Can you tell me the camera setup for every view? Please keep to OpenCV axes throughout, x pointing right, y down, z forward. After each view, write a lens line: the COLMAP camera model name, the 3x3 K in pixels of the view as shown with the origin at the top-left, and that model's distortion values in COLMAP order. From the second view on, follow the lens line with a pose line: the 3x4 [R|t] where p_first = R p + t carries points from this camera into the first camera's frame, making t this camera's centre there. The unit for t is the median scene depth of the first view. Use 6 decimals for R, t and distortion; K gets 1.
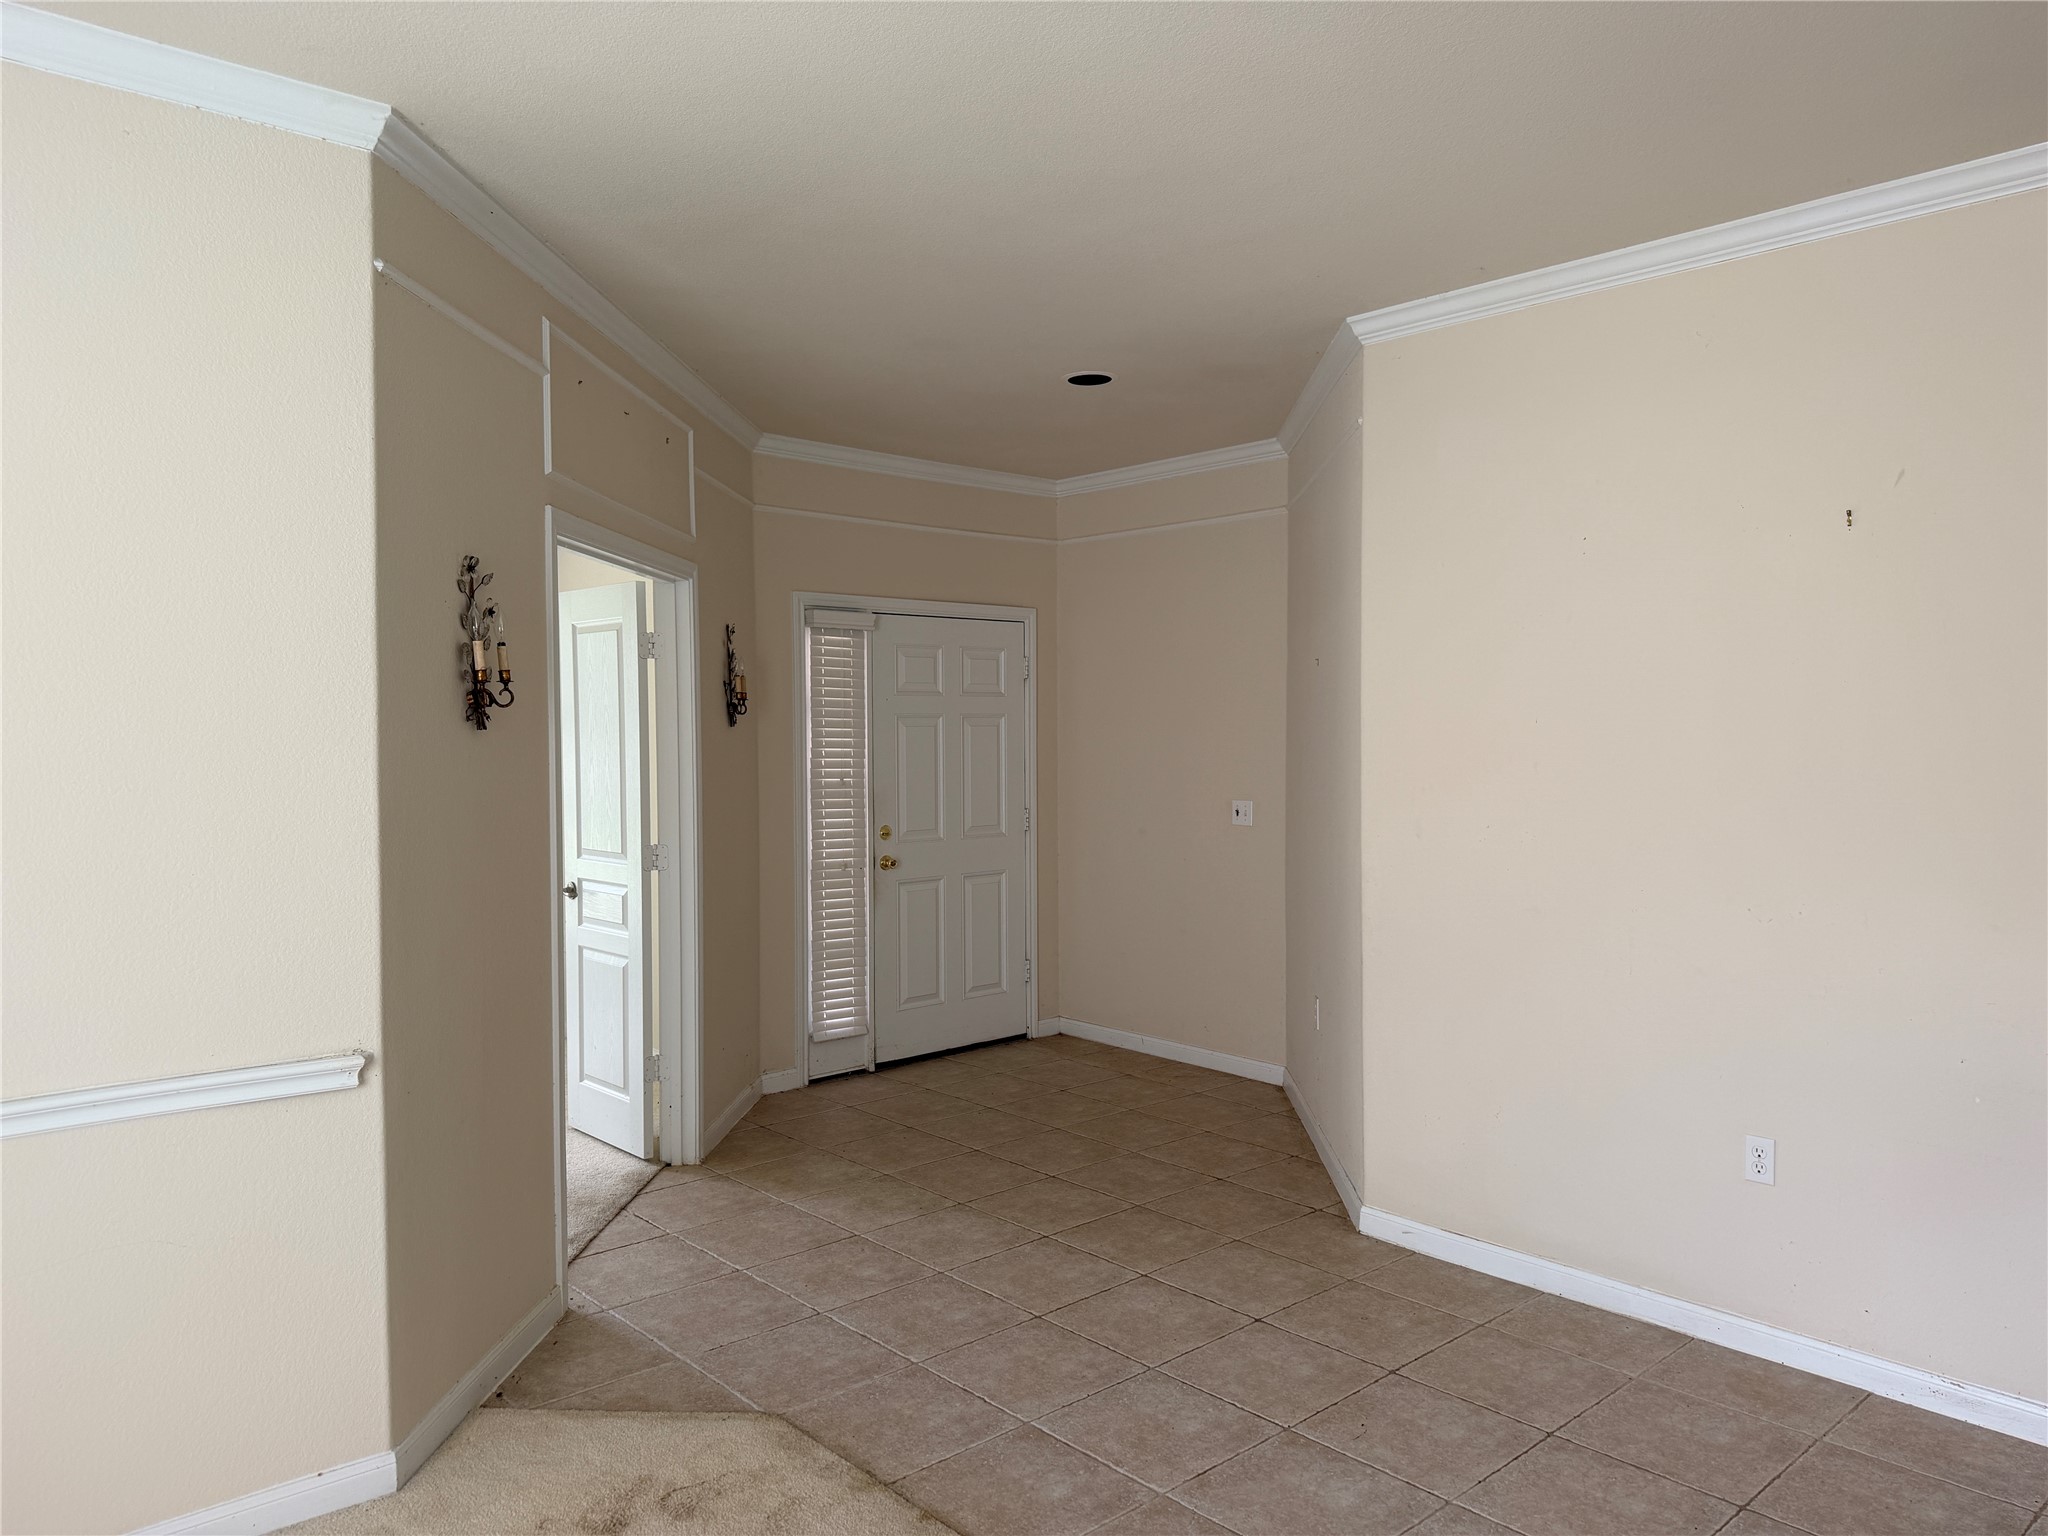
lens RADIAL K [[1408.4, 0, 1024.0], [0, 1408.4, 768.0], [0, 0, 1]] dist [0.158626, -0.324866]
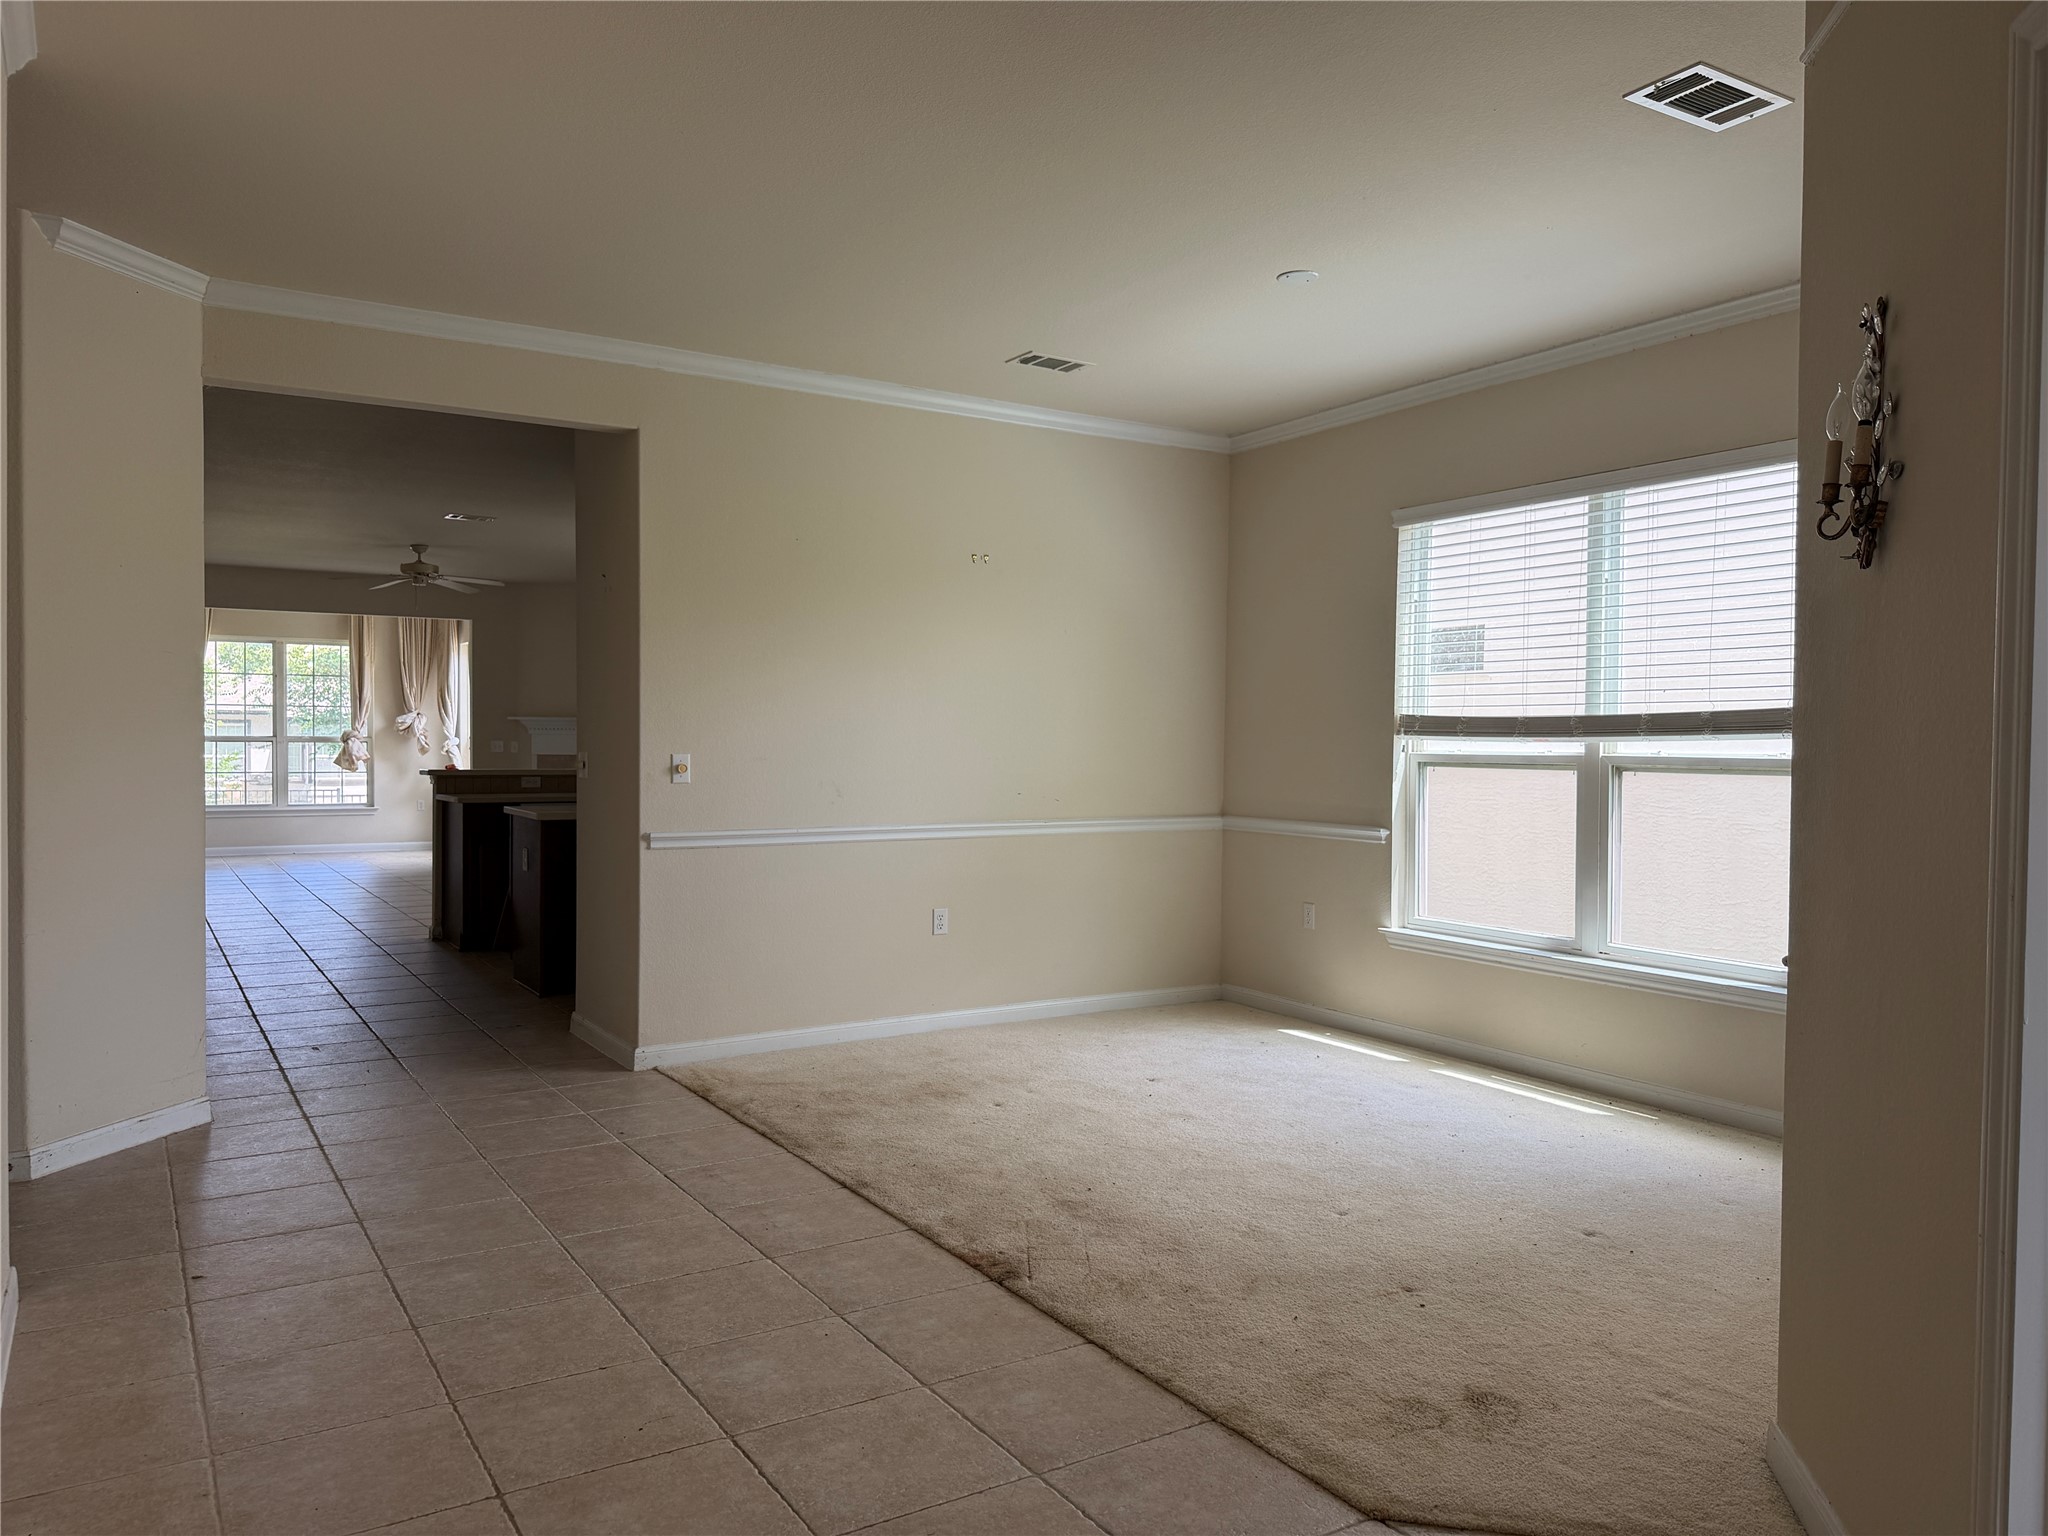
lens RADIAL K [[1408.4, 0, 1024.0], [0, 1408.4, 768.0], [0, 0, 1]] dist [0.158626, -0.324866]
pose [[-0.984841, -0.009186, 0.173216, -0.127858], [0.000131, 0.998557, 0.053703, 0.030209], [-0.173460, 0.052912, -0.983419, 1.814343]]
